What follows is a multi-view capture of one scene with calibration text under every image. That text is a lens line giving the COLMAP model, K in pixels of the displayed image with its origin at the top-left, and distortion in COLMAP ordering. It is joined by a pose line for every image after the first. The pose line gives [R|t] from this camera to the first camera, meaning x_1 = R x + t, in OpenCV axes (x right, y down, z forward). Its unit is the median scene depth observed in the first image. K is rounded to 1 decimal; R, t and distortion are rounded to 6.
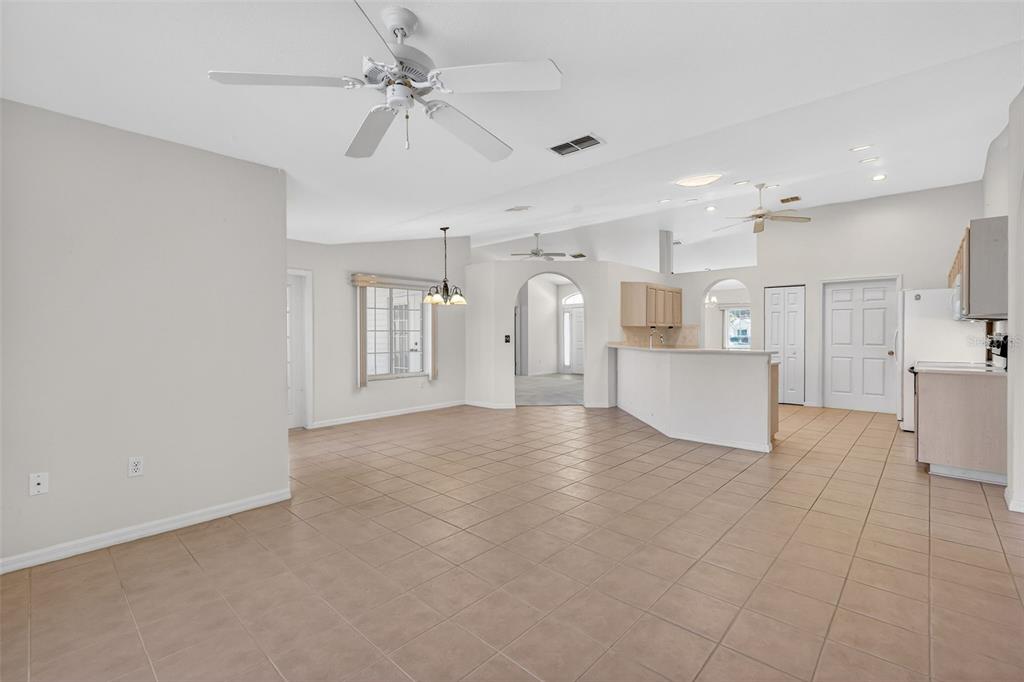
lens RADIAL K [[445.3, 0, 516.1], [0, 445.3, 337.5], [0, 0, 1]] dist [0.002357, -0.000867]
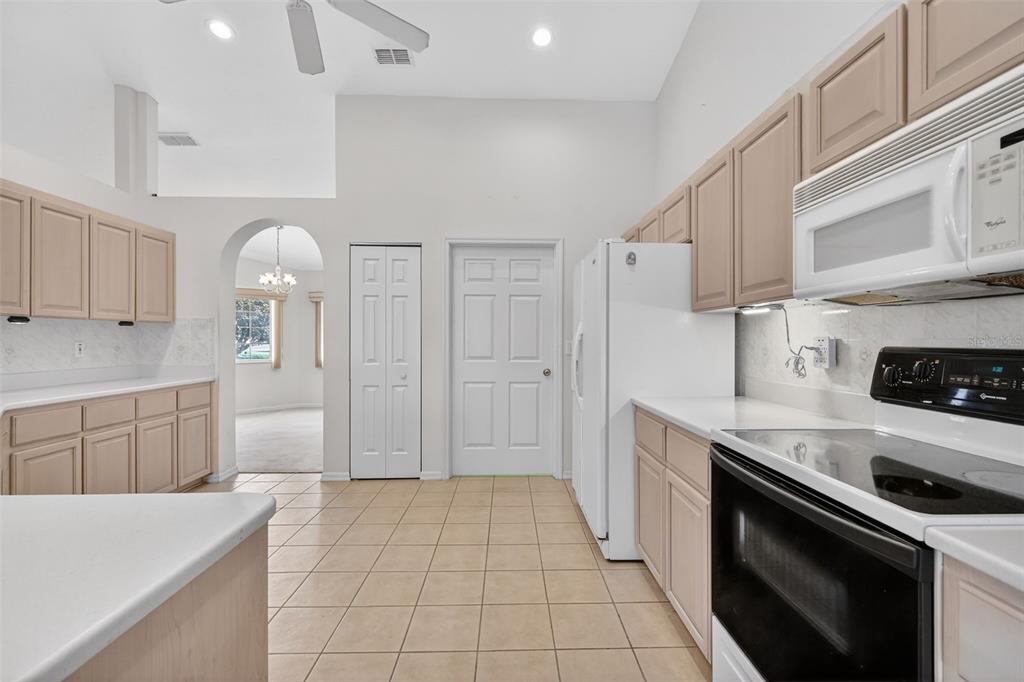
lens RADIAL K [[445.3, 0, 519.5], [0, 445.3, 341.5], [0, 0, 1]] dist [0.002357, -0.000867]
pose [[0.719768, 0.000328, 0.694215, 0.365700], [0.005230, 0.999969, -0.005895, -0.001959], [-0.694195, 0.007873, 0.719744, 0.540956]]
